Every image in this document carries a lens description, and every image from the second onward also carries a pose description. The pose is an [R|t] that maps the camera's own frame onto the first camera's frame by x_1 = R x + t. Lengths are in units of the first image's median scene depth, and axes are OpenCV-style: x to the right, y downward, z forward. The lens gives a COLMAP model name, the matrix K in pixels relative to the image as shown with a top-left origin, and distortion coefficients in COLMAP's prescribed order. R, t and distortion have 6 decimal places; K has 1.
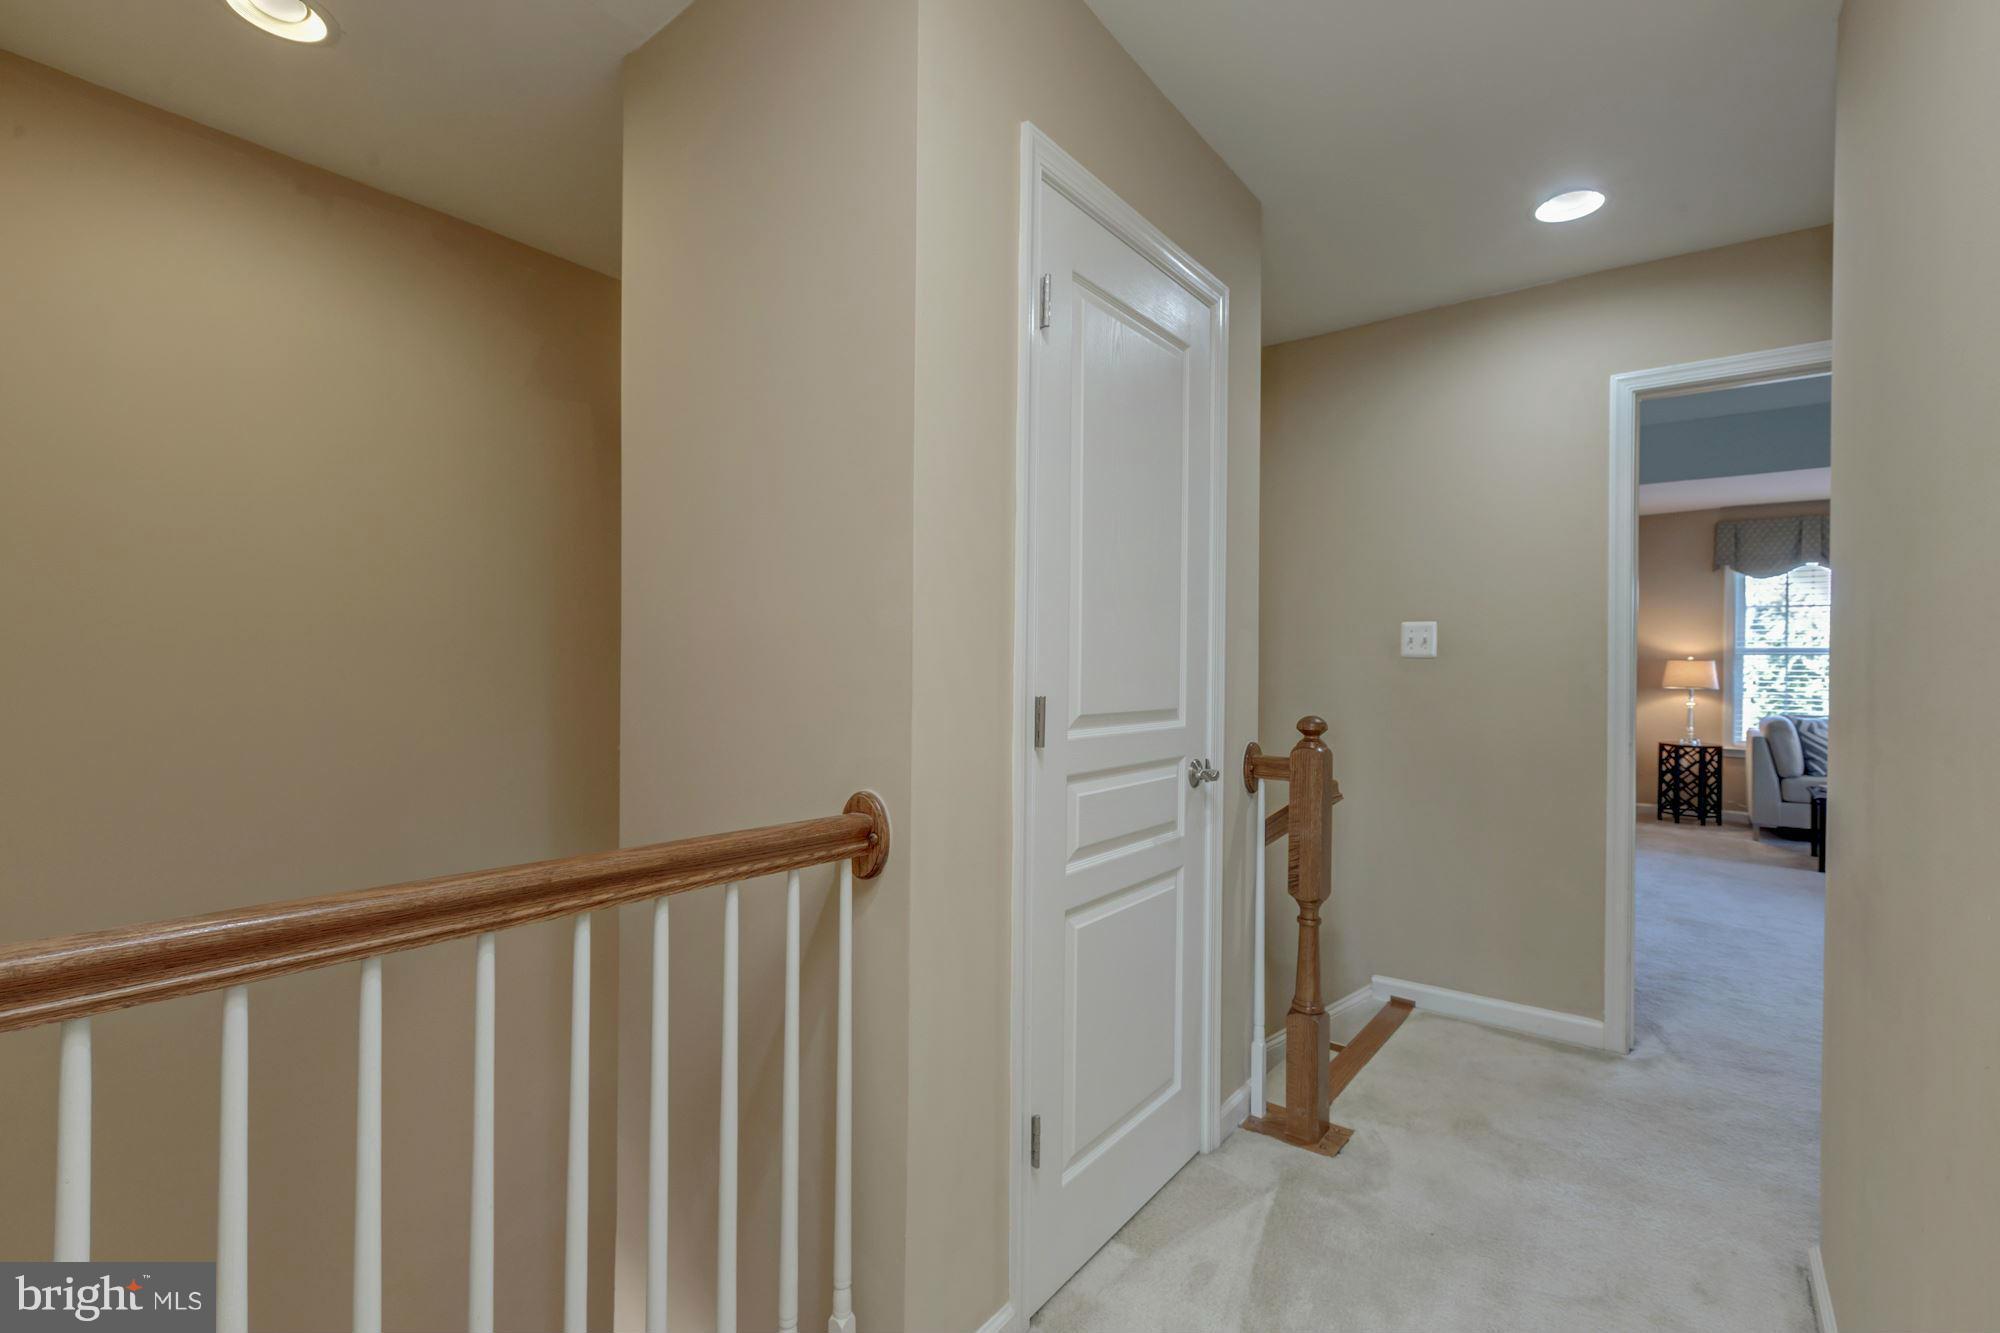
lens RADIAL K [[886.4, 0, 995.5], [0, 886.4, 662.8], [0, 0, 1]] dist [0.000219, -0.000243]
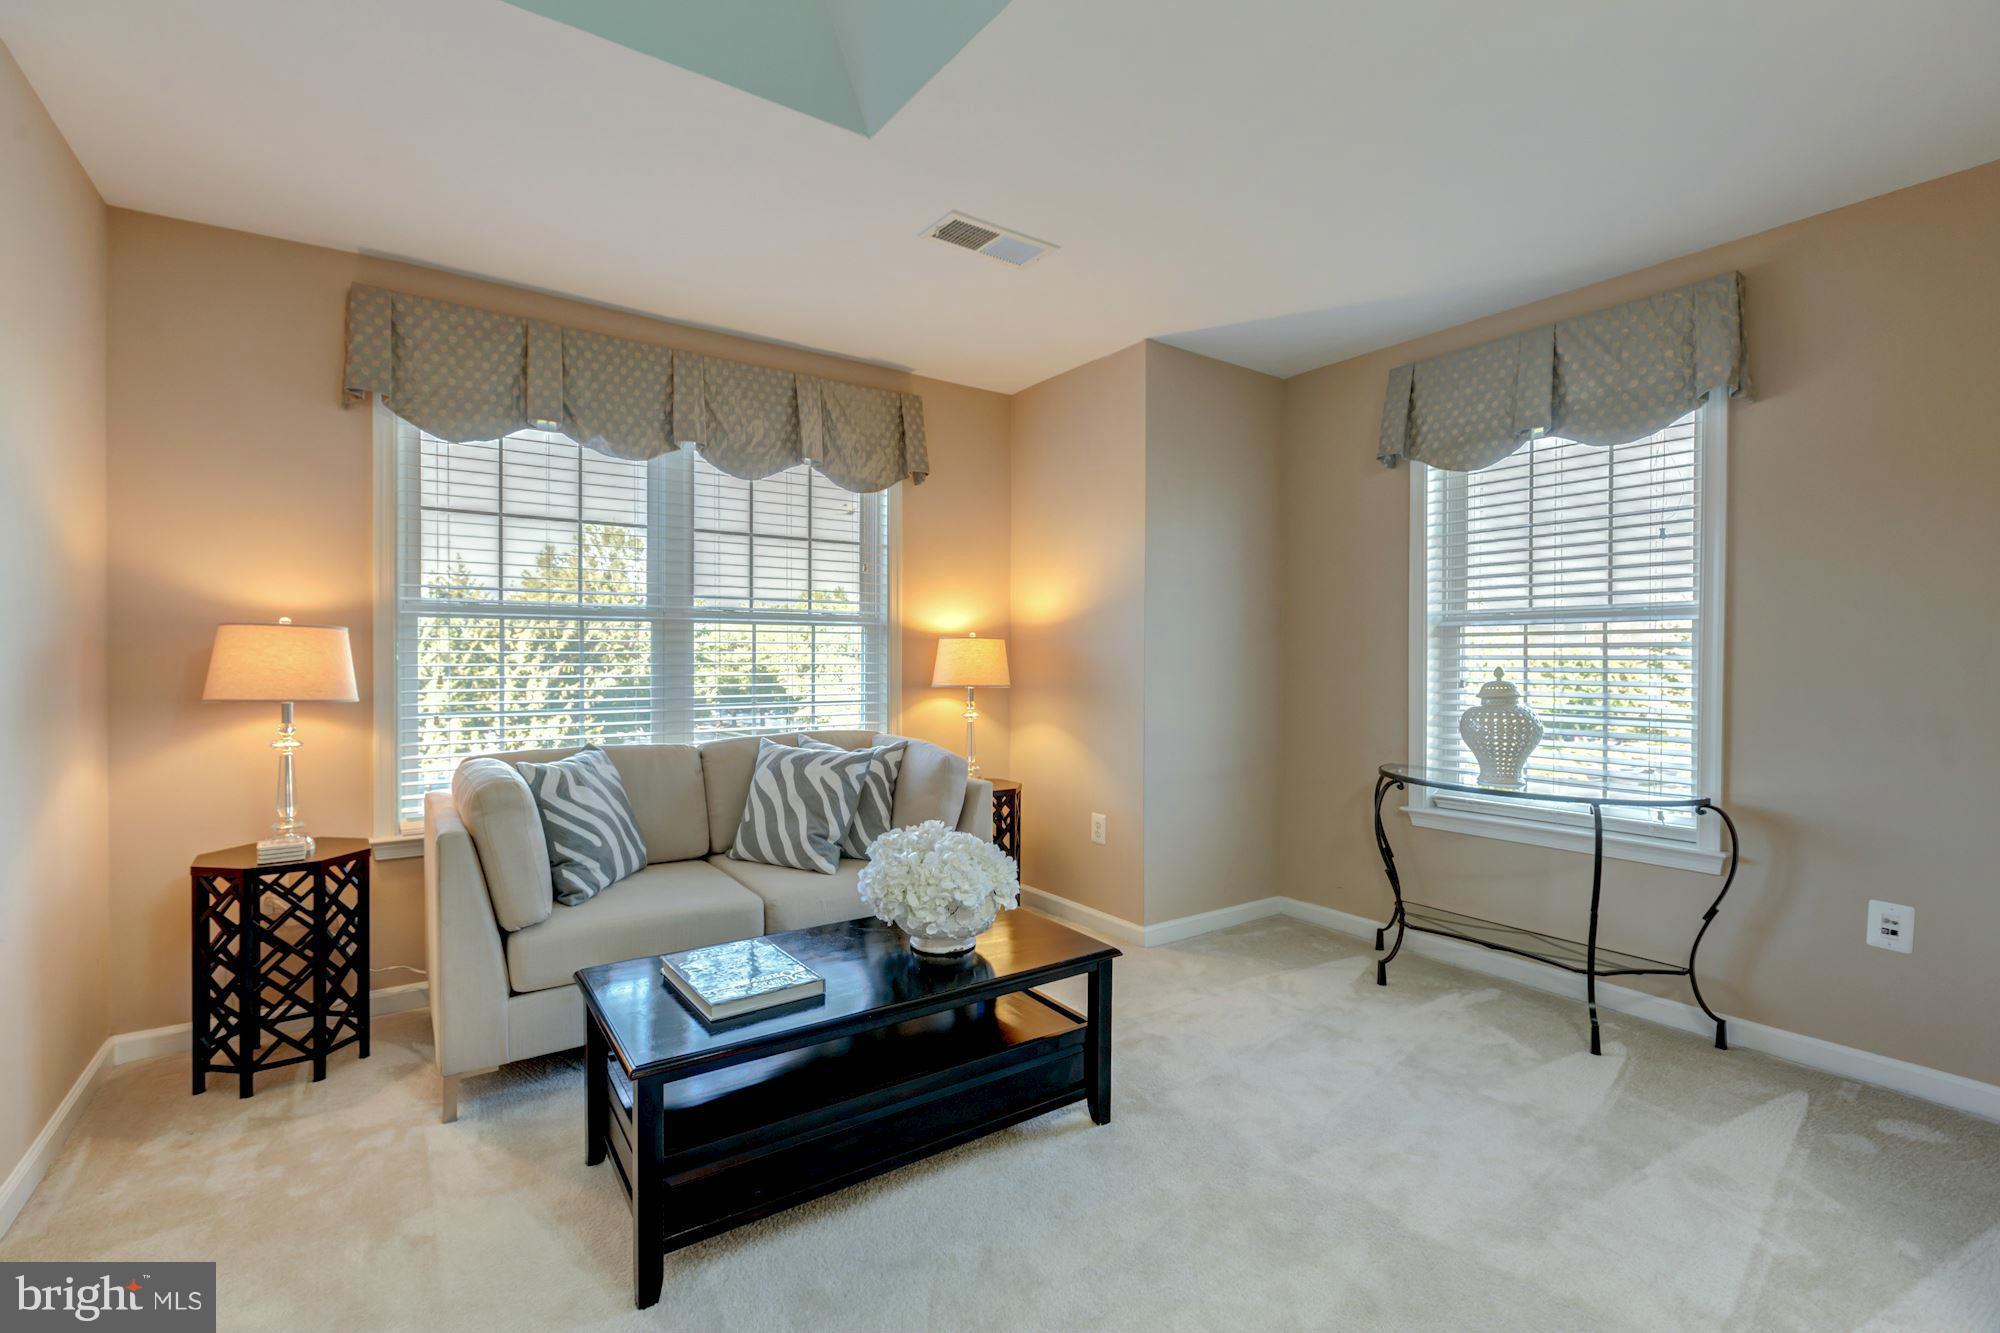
lens RADIAL K [[886.4, 0, 995.5], [0, 886.4, 662.8], [0, 0, 1]] dist [0.000219, -0.000243]
pose [[0.304052, -0.013545, 0.952559, 0.525520], [0.006054, 0.999906, 0.012286, 0.010039], [-0.952636, 0.002031, 0.304105, 0.609613]]
